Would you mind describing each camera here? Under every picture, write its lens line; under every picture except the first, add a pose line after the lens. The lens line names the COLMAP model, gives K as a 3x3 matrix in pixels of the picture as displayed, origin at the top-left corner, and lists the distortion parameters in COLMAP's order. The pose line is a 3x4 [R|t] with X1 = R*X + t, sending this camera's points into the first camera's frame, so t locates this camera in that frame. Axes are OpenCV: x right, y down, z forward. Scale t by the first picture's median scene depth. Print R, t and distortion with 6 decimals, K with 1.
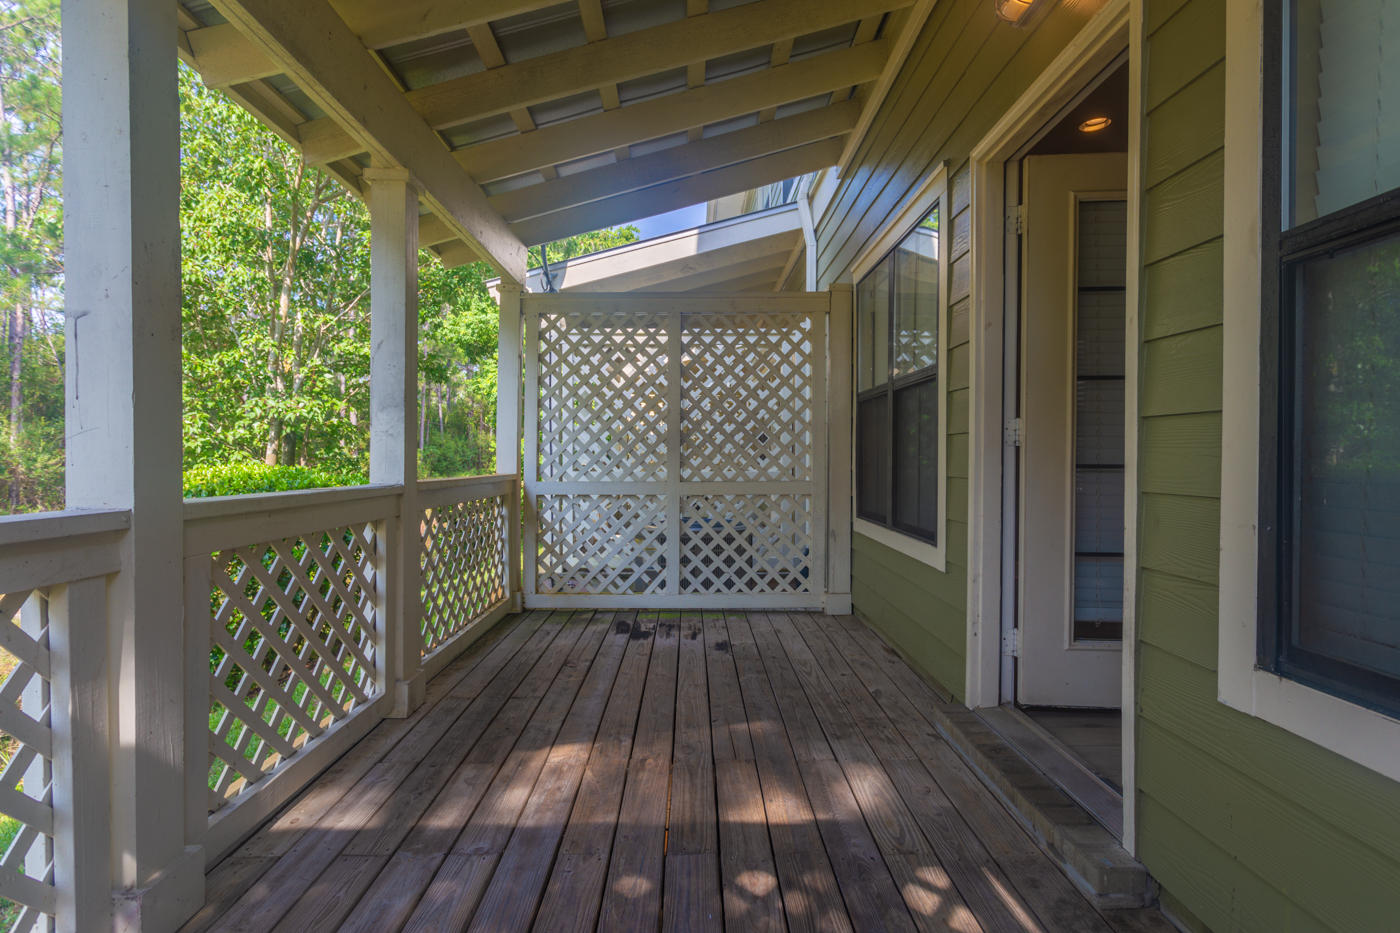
lens RADIAL K [[667.7, 0, 700.0], [0, 667.7, 466.5], [0, 0, 1]] dist [-0.001085, -0.000118]
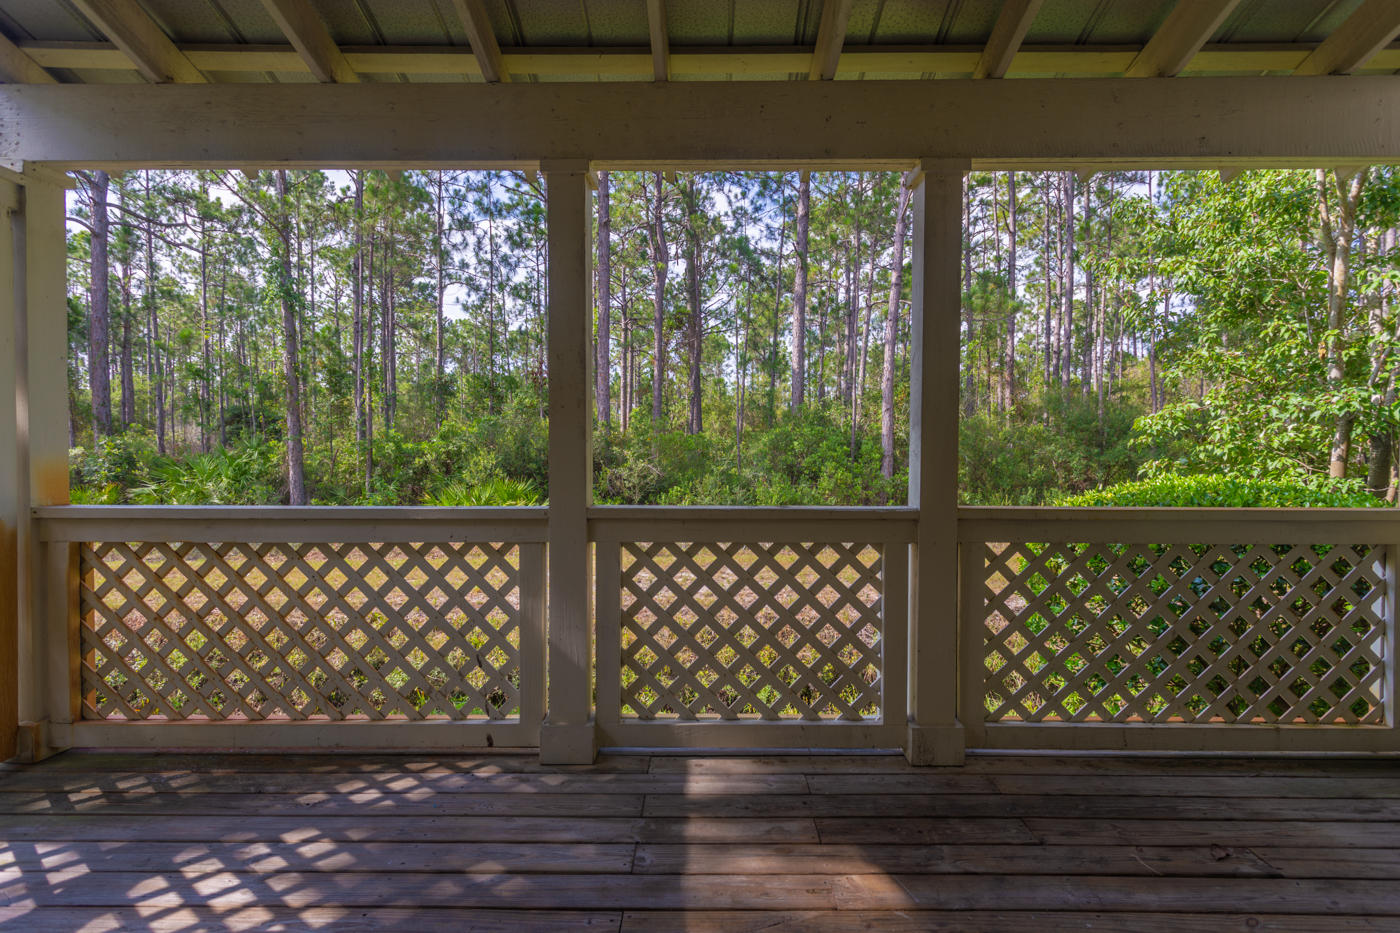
lens RADIAL K [[667.7, 0, 700.0], [0, 667.7, 466.5], [0, 0, 1]] dist [-0.001085, -0.000118]
pose [[-0.020379, 0.004964, -0.999780, 0.539529], [-0.011123, 0.999925, 0.005191, -0.028463], [0.999730, 0.011227, -0.020322, 0.859806]]
